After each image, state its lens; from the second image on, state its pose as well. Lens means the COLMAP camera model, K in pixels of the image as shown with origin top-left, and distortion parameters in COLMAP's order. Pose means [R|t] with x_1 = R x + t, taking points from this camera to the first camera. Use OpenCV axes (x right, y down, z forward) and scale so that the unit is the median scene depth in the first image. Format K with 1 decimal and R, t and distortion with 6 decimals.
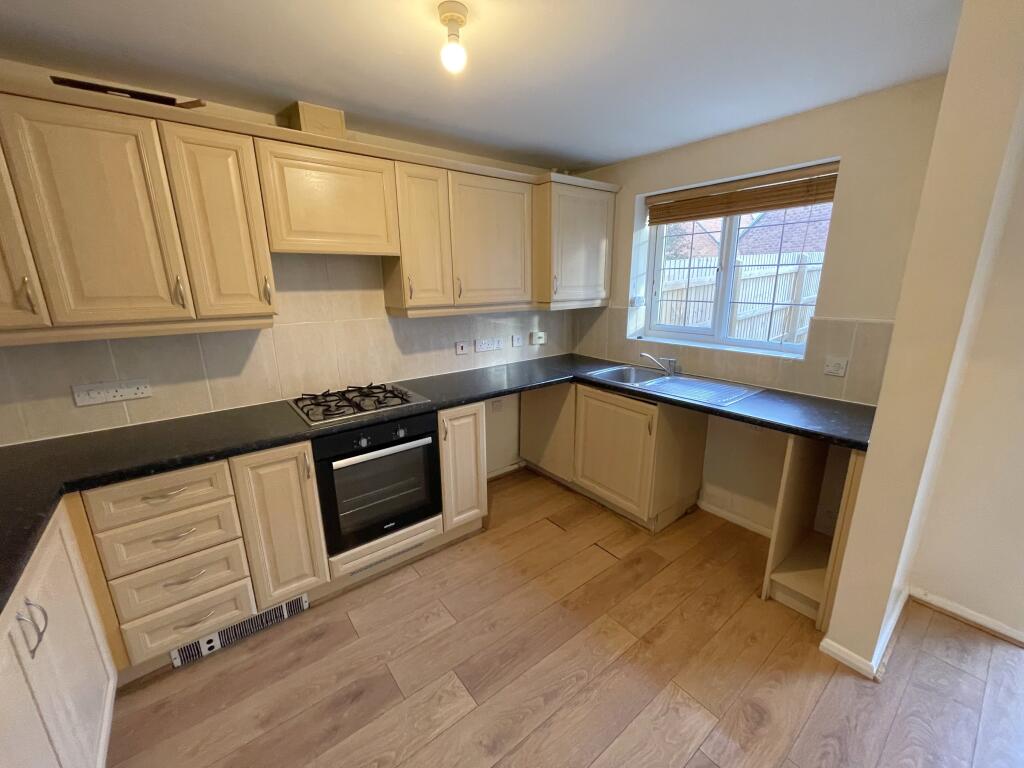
lens RADIAL K [[412.2, 0, 512.0], [0, 412.2, 384.0], [0, 0, 1]] dist [0.000359, 0.000342]
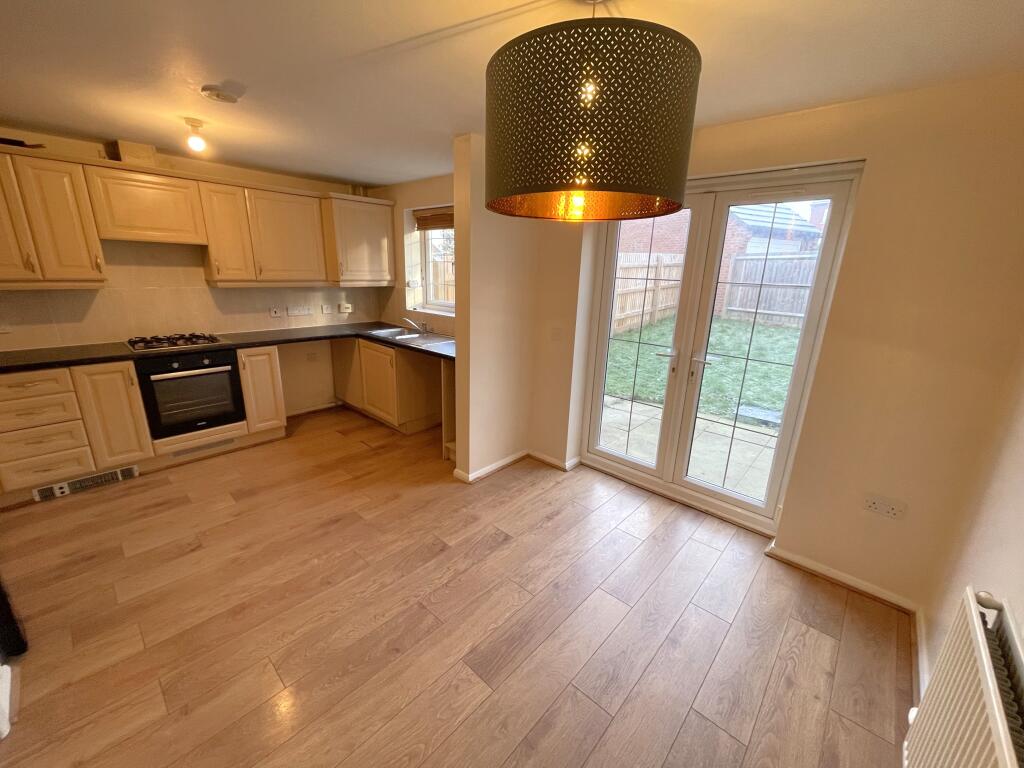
lens RADIAL K [[412.2, 0, 512.0], [0, 412.2, 384.0], [0, 0, 1]] dist [0.000359, 0.000342]
pose [[0.984570, -0.005542, 0.174905, 0.528443], [0.000416, 0.999570, 0.029331, 0.143302], [-0.174993, -0.028805, 0.984148, -0.643917]]
